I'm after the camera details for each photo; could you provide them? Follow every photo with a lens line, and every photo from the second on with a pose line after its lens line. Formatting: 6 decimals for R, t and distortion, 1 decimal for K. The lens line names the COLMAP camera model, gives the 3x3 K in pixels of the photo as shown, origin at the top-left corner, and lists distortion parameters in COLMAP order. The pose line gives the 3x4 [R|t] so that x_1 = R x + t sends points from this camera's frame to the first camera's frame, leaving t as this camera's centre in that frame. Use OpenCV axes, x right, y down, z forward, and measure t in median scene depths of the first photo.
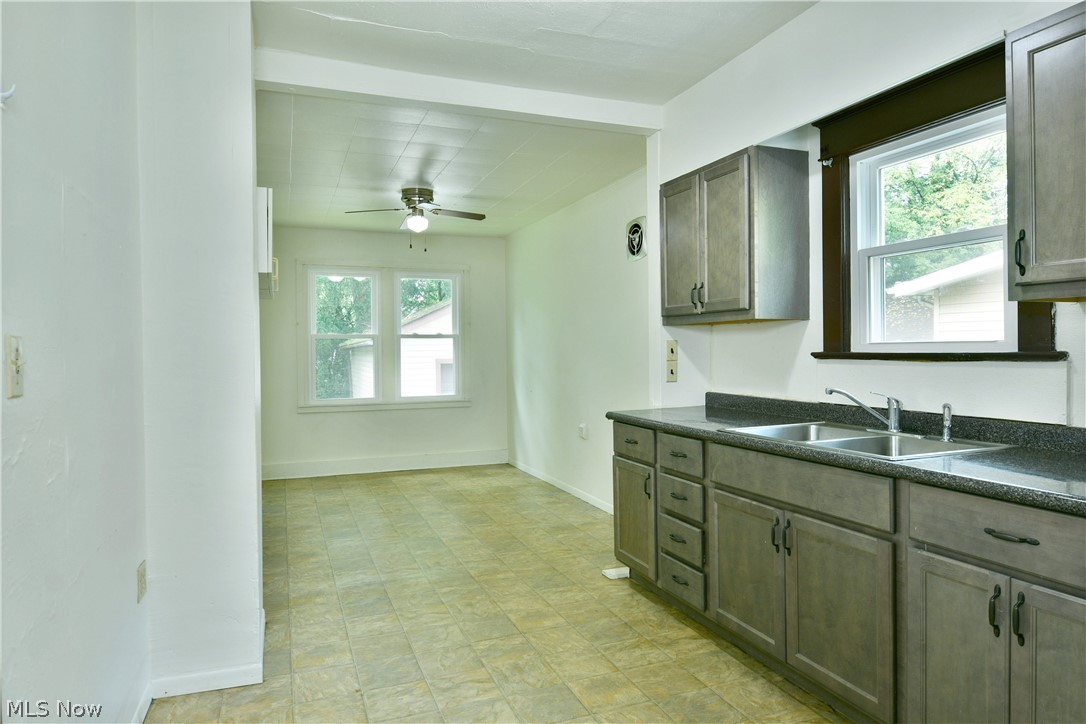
lens RADIAL K [[664.8, 0, 548.4], [0, 664.8, 364.7], [0, 0, 1]] dist [-0.004280, -0.008909]
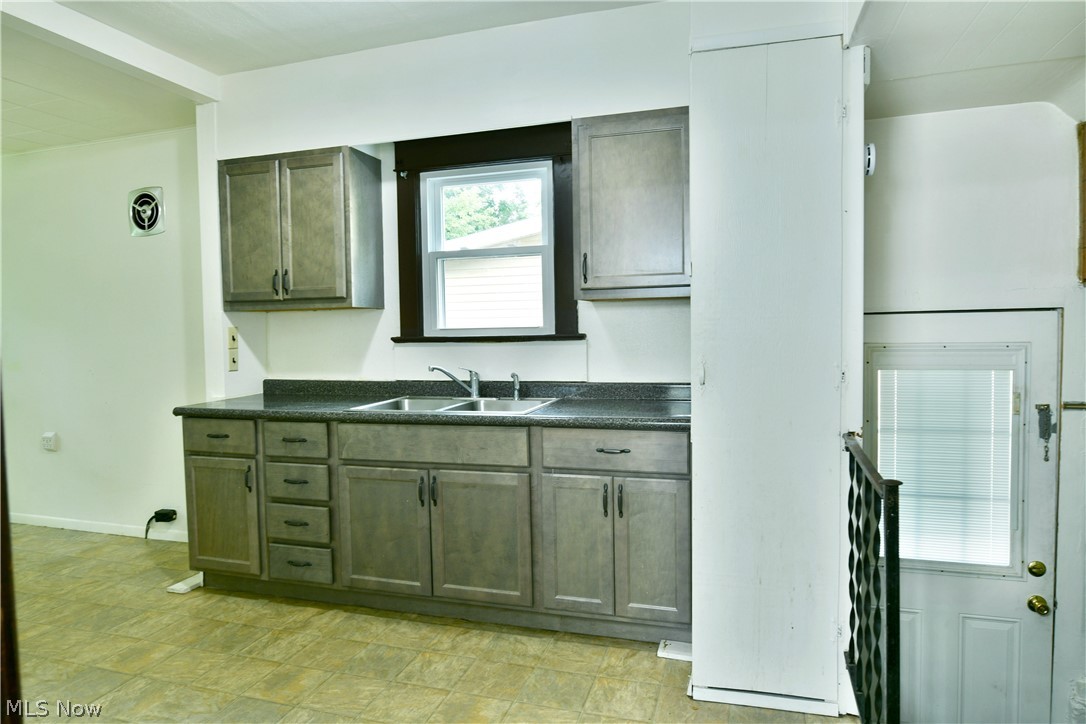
lens RADIAL K [[664.8, 0, 535.4], [0, 664.8, 368.3], [0, 0, 1]] dist [-0.004280, -0.008909]
pose [[0.631283, -0.046261, 0.774172, -0.334541], [0.029641, 0.998929, 0.035521, 0.001471], [-0.774986, 0.000523, 0.631978, 0.077118]]
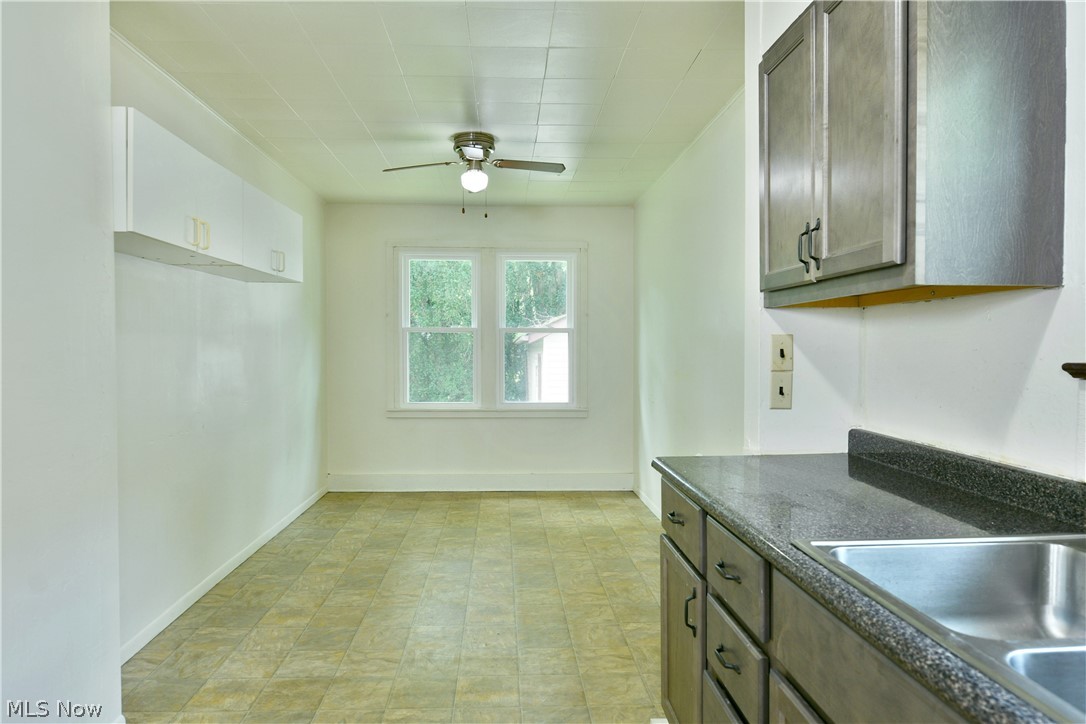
lens RADIAL K [[664.8, 0, 558.8], [0, 664.8, 370.5], [0, 0, 1]] dist [-0.004280, -0.008909]
pose [[0.952207, 0.022143, -0.304650, 0.212950], [-0.018264, 0.999712, 0.015577, -0.014541], [0.304907, -0.009269, 0.952337, 0.489804]]
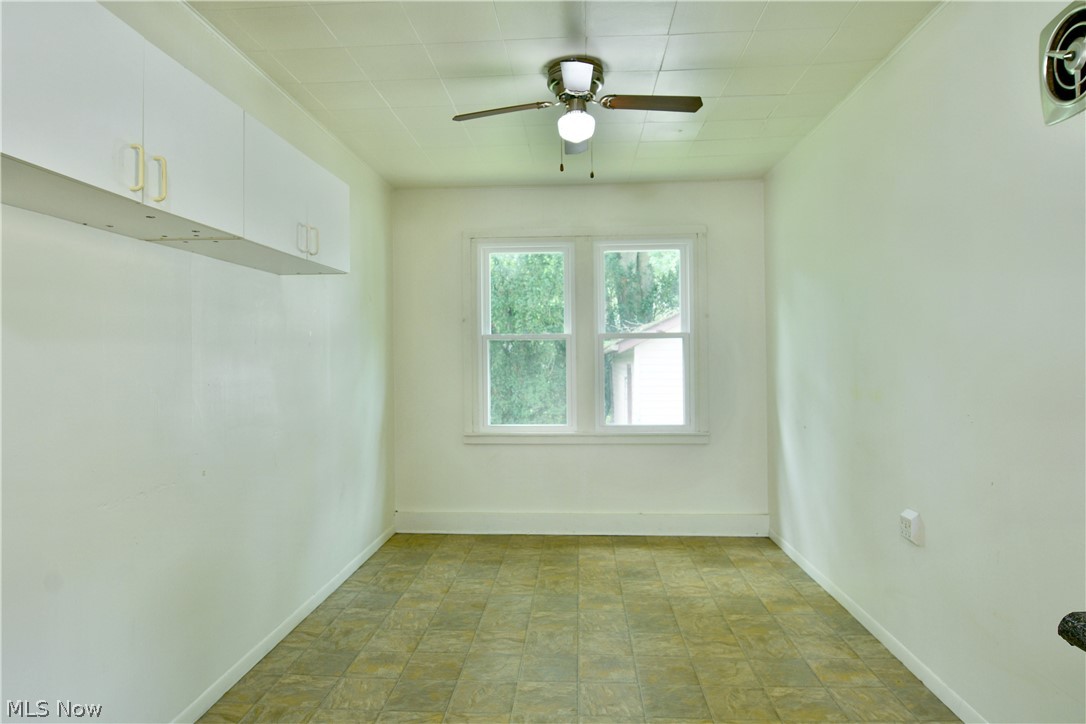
lens RADIAL K [[664.8, 0, 546.7], [0, 664.8, 363.5], [0, 0, 1]] dist [-0.004280, -0.008909]
pose [[0.901351, 0.003501, -0.433076, 0.036472], [-0.008354, 0.999922, -0.009304, -0.017956], [0.433009, 0.012004, 0.901309, 0.795316]]
